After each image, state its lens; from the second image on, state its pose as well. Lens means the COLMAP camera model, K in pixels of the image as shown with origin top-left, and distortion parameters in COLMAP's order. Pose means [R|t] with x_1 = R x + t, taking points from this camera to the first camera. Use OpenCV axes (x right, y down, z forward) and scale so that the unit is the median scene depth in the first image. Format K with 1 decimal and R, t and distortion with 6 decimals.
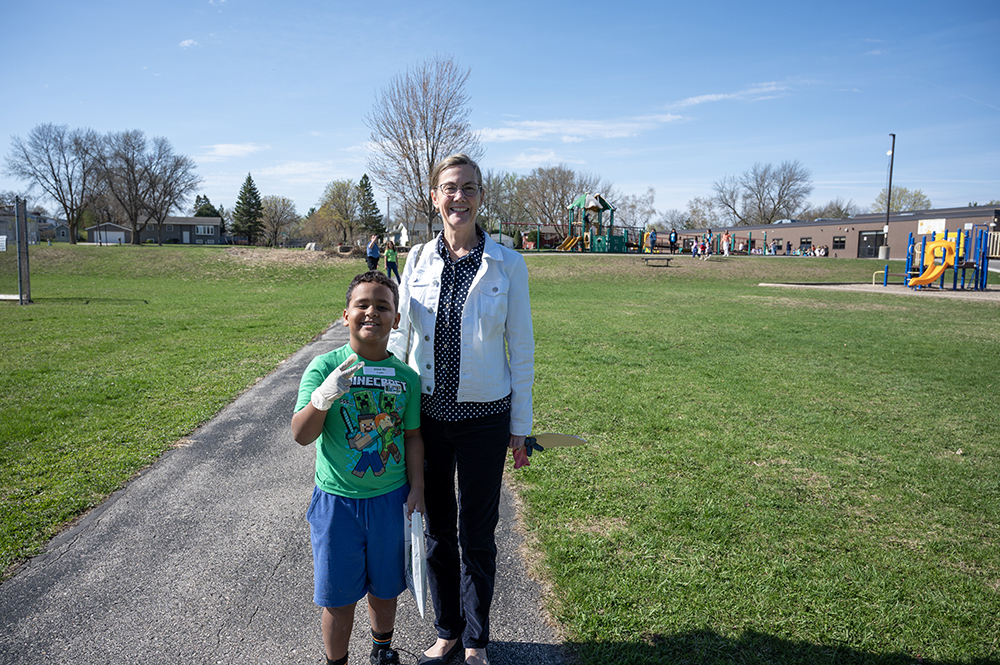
lens RADIAL K [[723.5, 0, 499.3], [0, 723.5, 332.7], [0, 0, 1]] dist [0.002782, 0.000587]
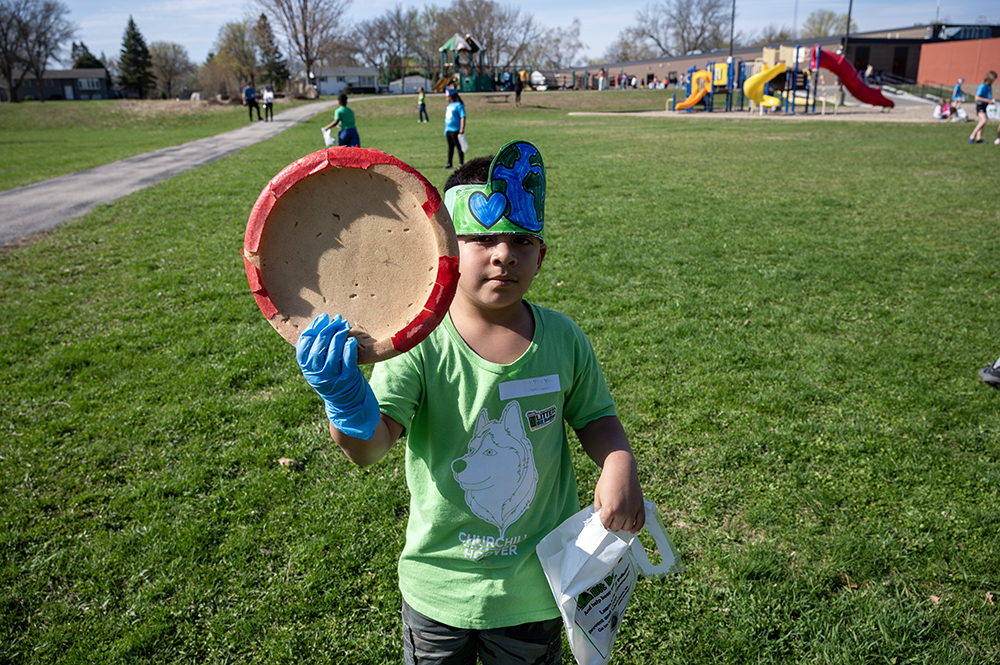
lens RADIAL K [[809.5, 0, 500.3], [0, 809.5, 331.6], [0, 0, 1]] dist [0.014248, 0.000219]
pose [[0.996798, -0.055961, 0.057113, 0.036041], [0.045394, 0.984059, 0.171953, 0.013548], [-0.065825, -0.168810, 0.983448, -0.100053]]
